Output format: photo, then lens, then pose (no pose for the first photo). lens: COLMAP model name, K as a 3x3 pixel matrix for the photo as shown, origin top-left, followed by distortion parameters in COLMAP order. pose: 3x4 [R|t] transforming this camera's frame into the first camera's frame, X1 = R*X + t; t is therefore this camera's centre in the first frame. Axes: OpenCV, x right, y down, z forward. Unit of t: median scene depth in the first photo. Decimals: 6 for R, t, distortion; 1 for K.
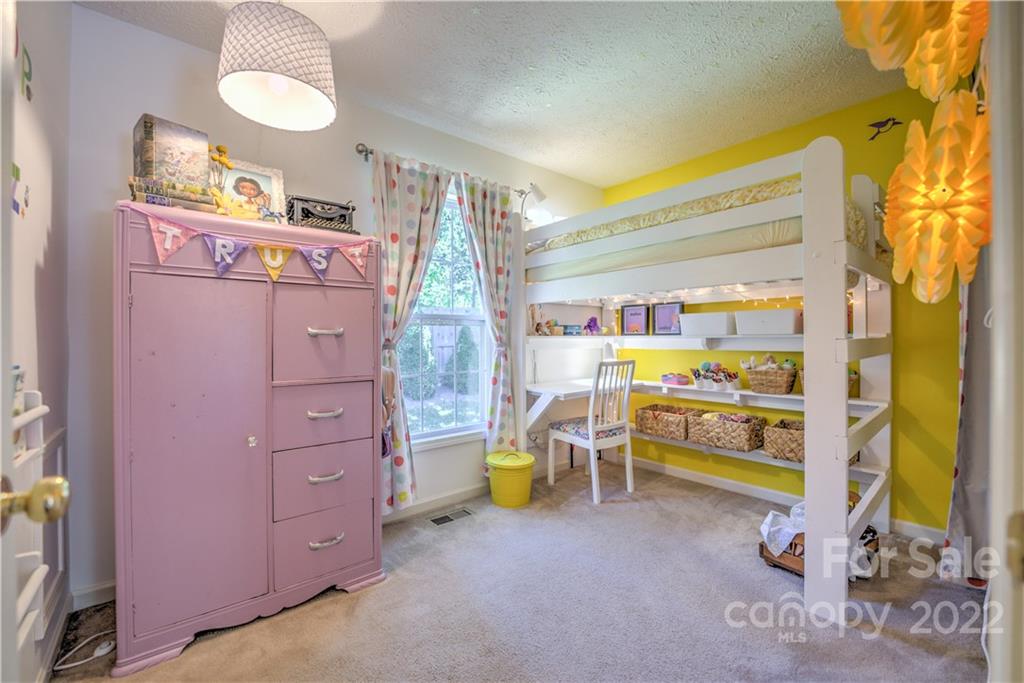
lens RADIAL K [[422.2, 0, 514.7], [0, 422.2, 335.9], [0, 0, 1]] dist [-0.018685, 0.000004]
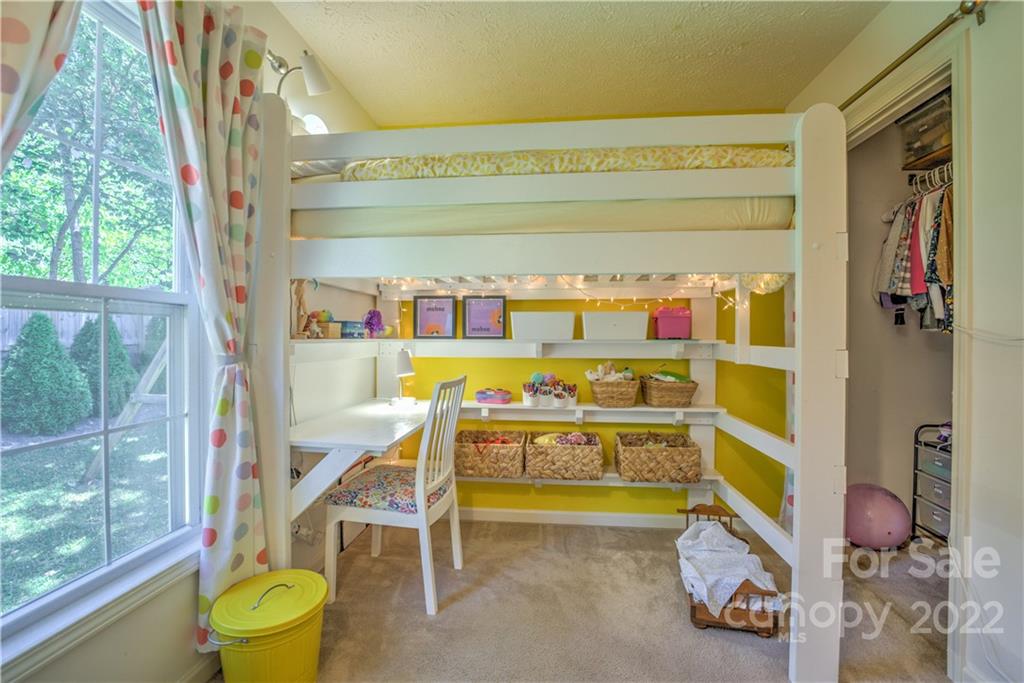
lens RADIAL K [[418.1, 0, 514.7], [0, 418.1, 337.0], [0, 0, 1]] dist [-0.028145, -0.000296]
pose [[0.707772, 0.007587, 0.706400, -0.138787], [-0.010719, 0.999943, 0.000000, -0.005967], [-0.706359, -0.007572, 0.707813, 0.461227]]
